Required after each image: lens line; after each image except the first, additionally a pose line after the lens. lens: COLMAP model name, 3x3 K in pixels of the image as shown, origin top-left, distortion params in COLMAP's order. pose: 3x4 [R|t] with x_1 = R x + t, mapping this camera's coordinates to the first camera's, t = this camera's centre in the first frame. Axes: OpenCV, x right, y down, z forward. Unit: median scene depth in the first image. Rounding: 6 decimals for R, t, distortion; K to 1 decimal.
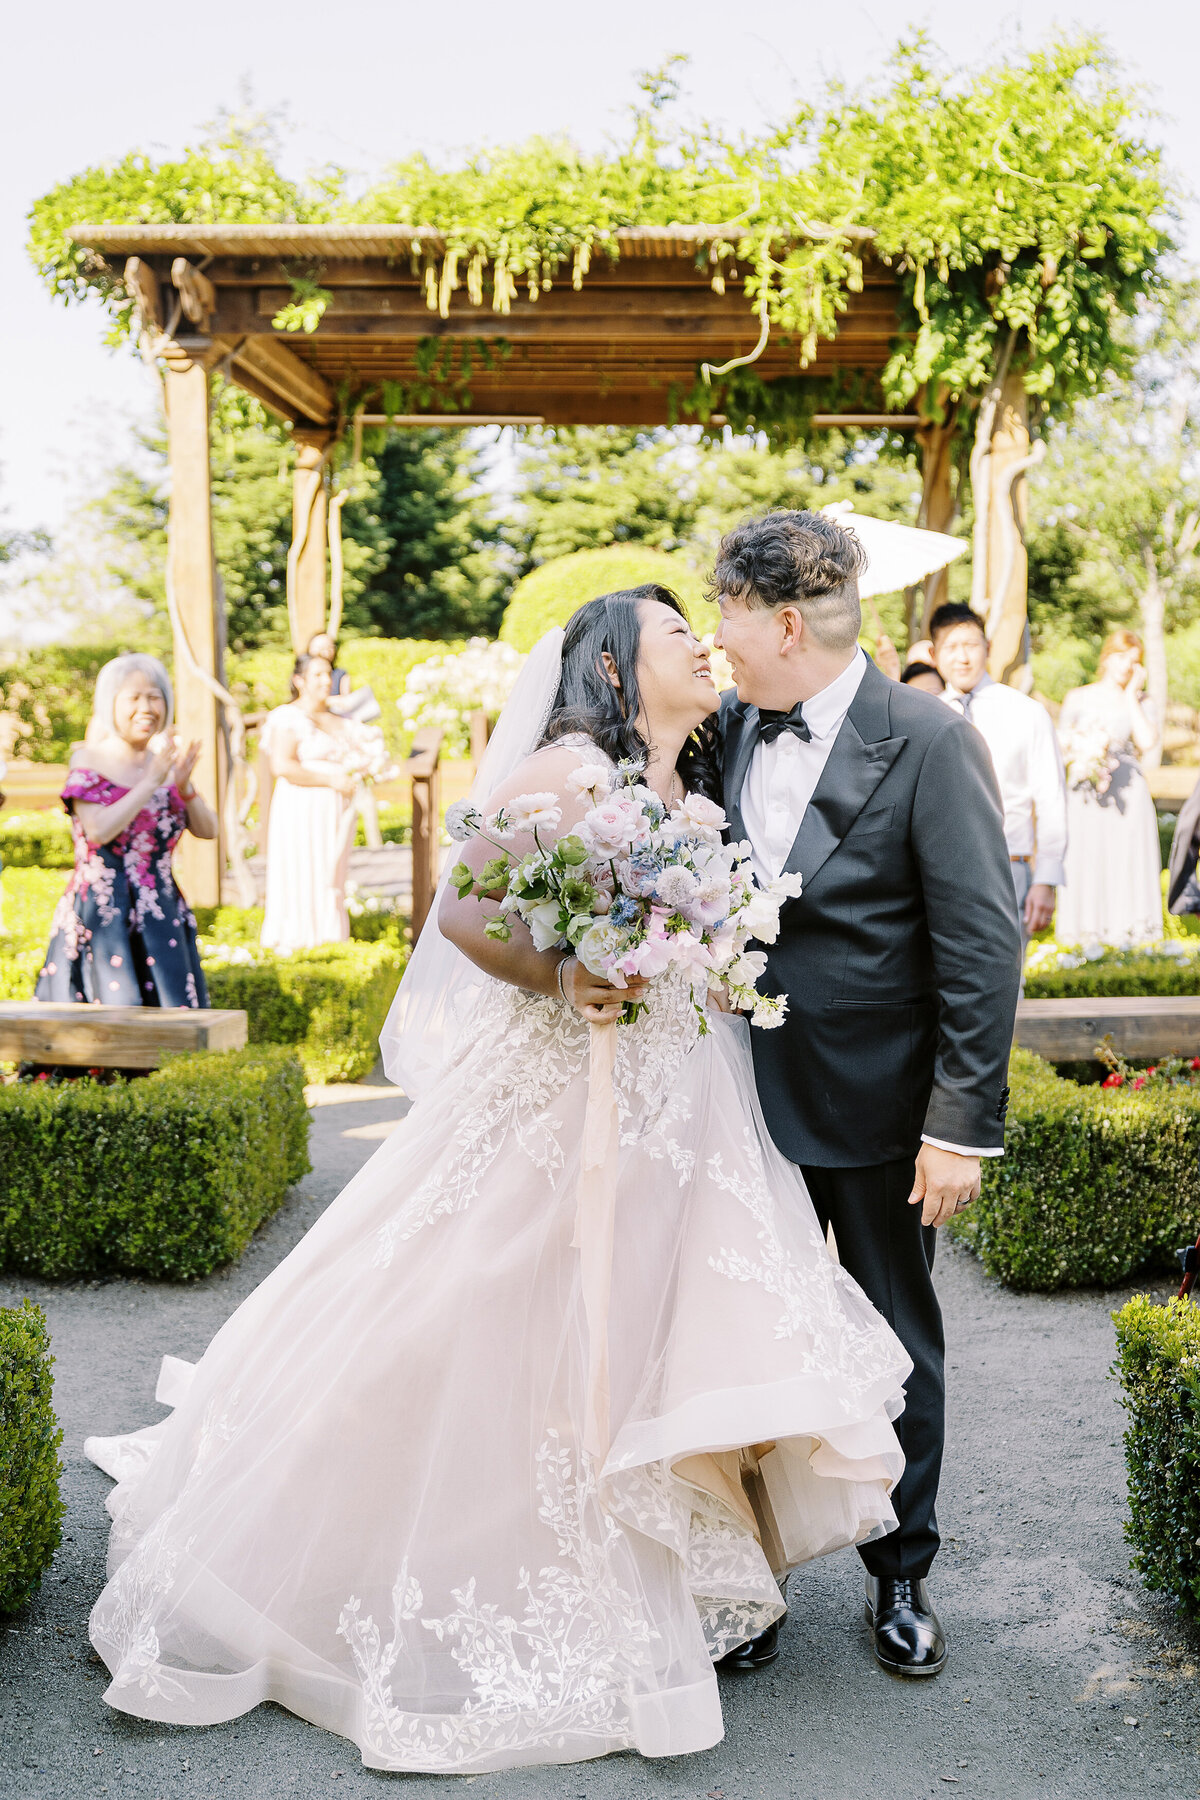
lens RADIAL K [[2228.3, 0, 600.0], [0, 2228.3, 900.0], [0, 0, 1]] dist [0.015770, 0.017135]
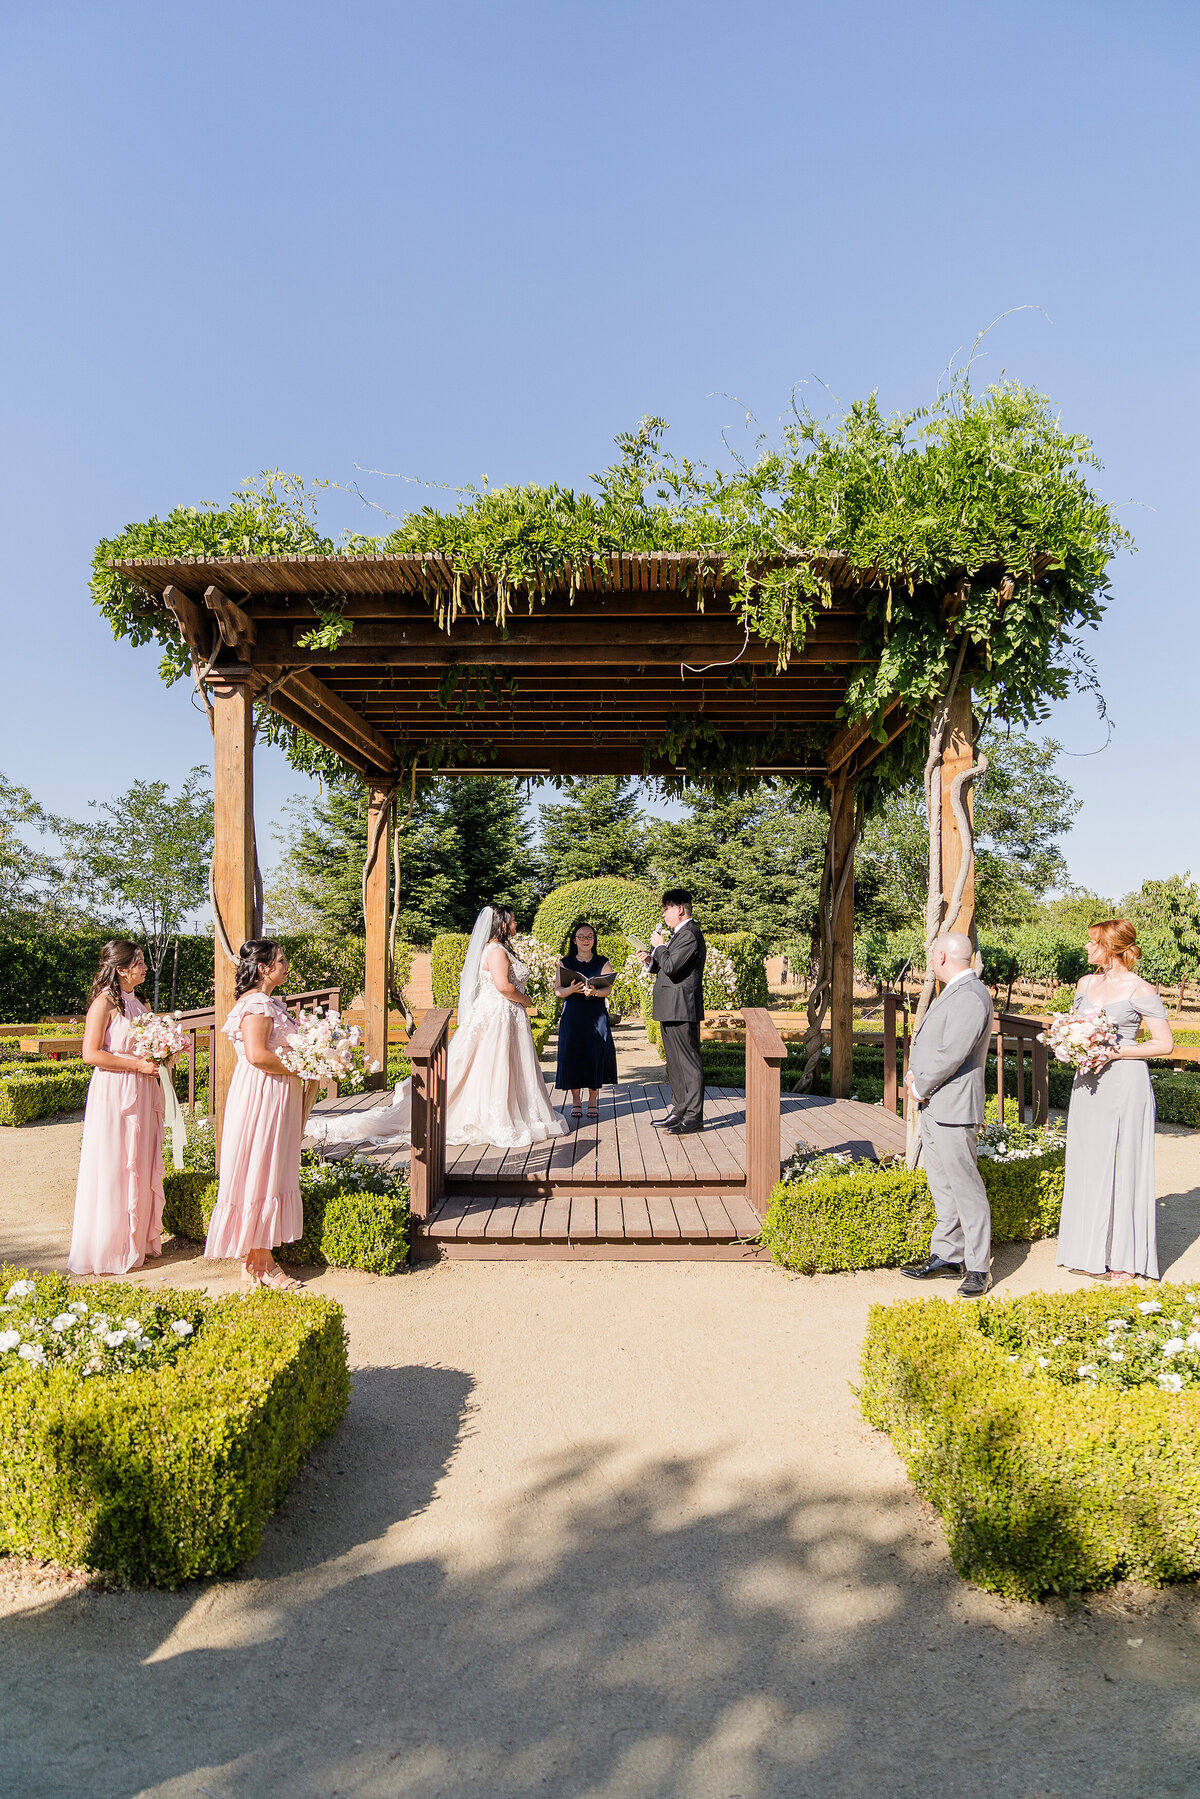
lens RADIAL K [[1188.7, 0, 600.0], [0, 1188.7, 899.5], [0, 0, 1]] dist [-0.002372, 0.000405]
pose [[0.999975, -0.000835, 0.006977, -0.000517], [0.001836, 0.989470, -0.144727, -0.045401], [-0.006783, 0.144736, 0.989447, 0.409519]]
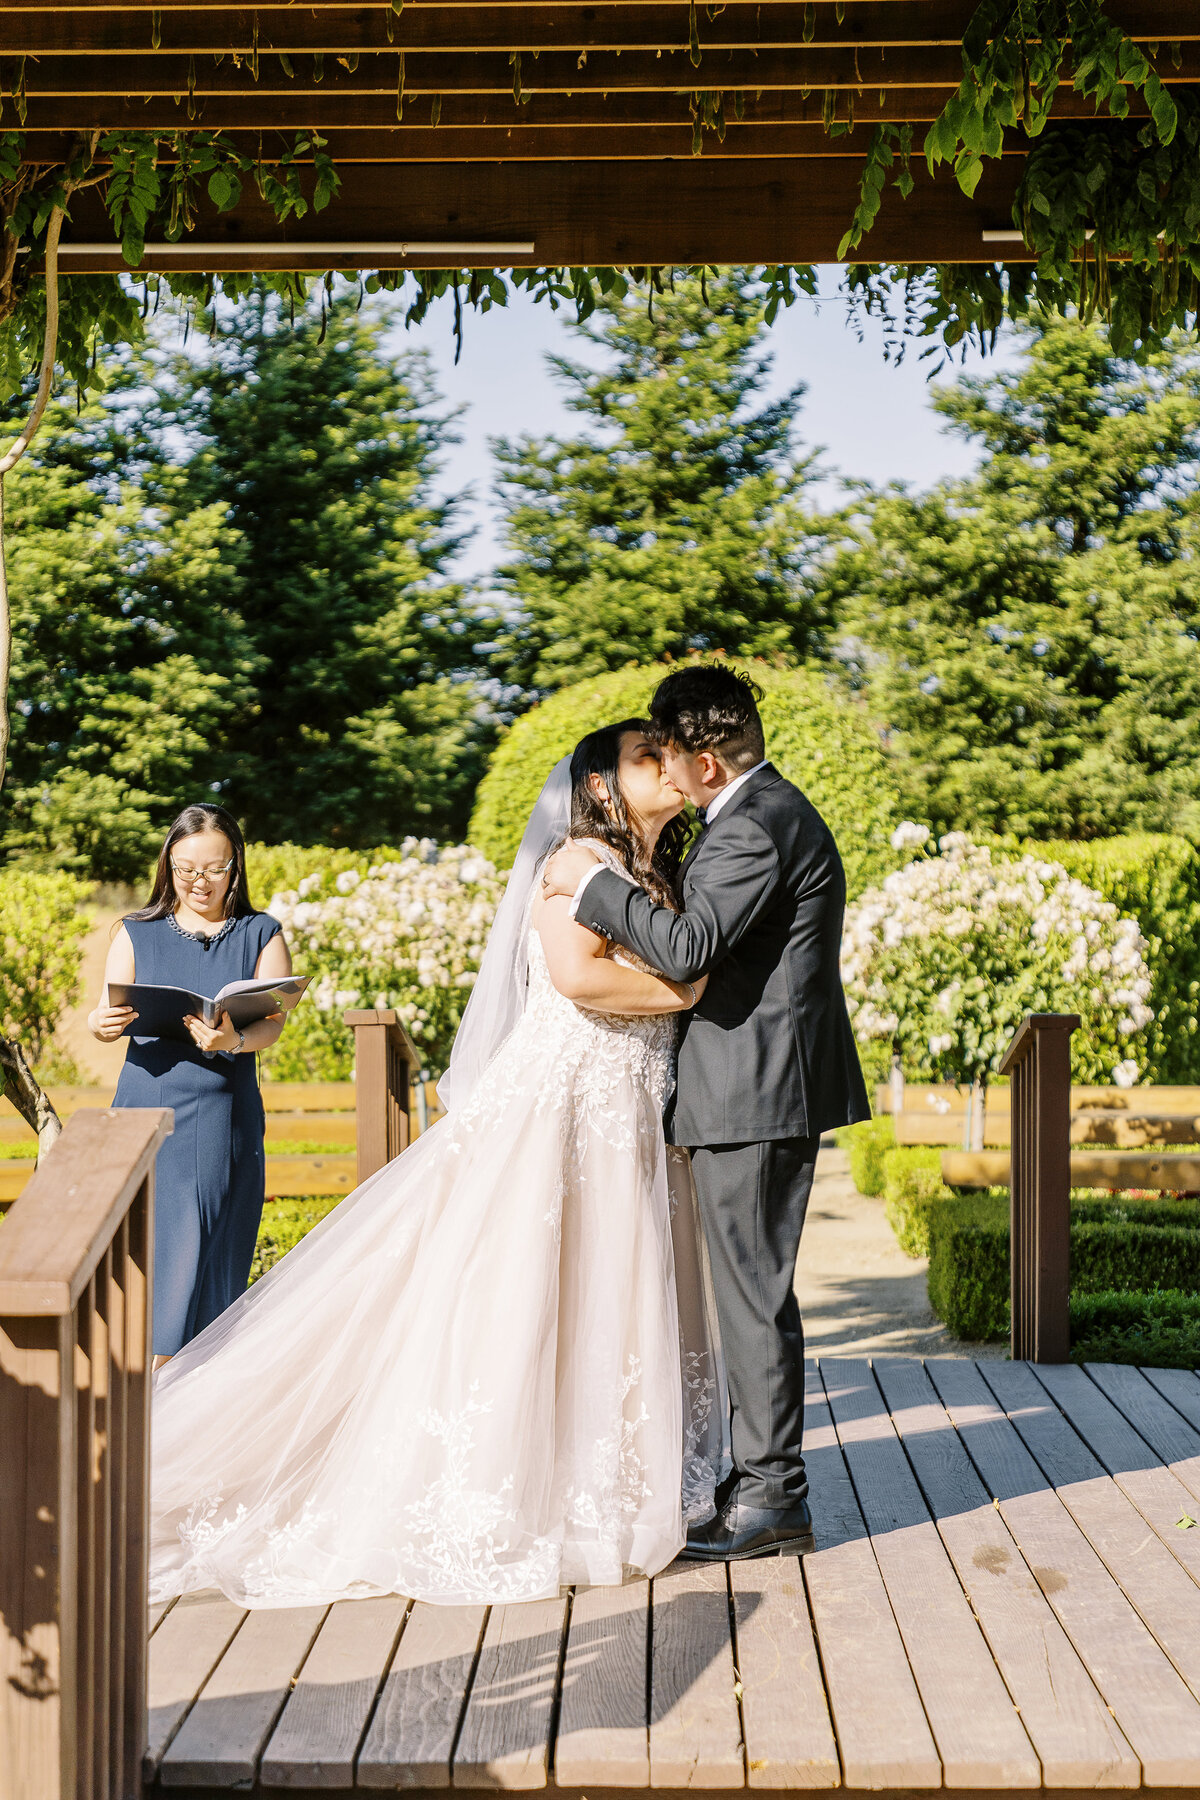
lens RADIAL K [[3610.3, 0, 600.0], [0, 3610.3, 900.0], [0, 0, 1]] dist [0.046587, 0.060289]
pose [[0.999887, -0.006041, -0.013782, -0.009373], [0.004598, 0.994732, -0.102402, -0.056669], [0.014328, 0.102327, 0.994648, 0.548844]]
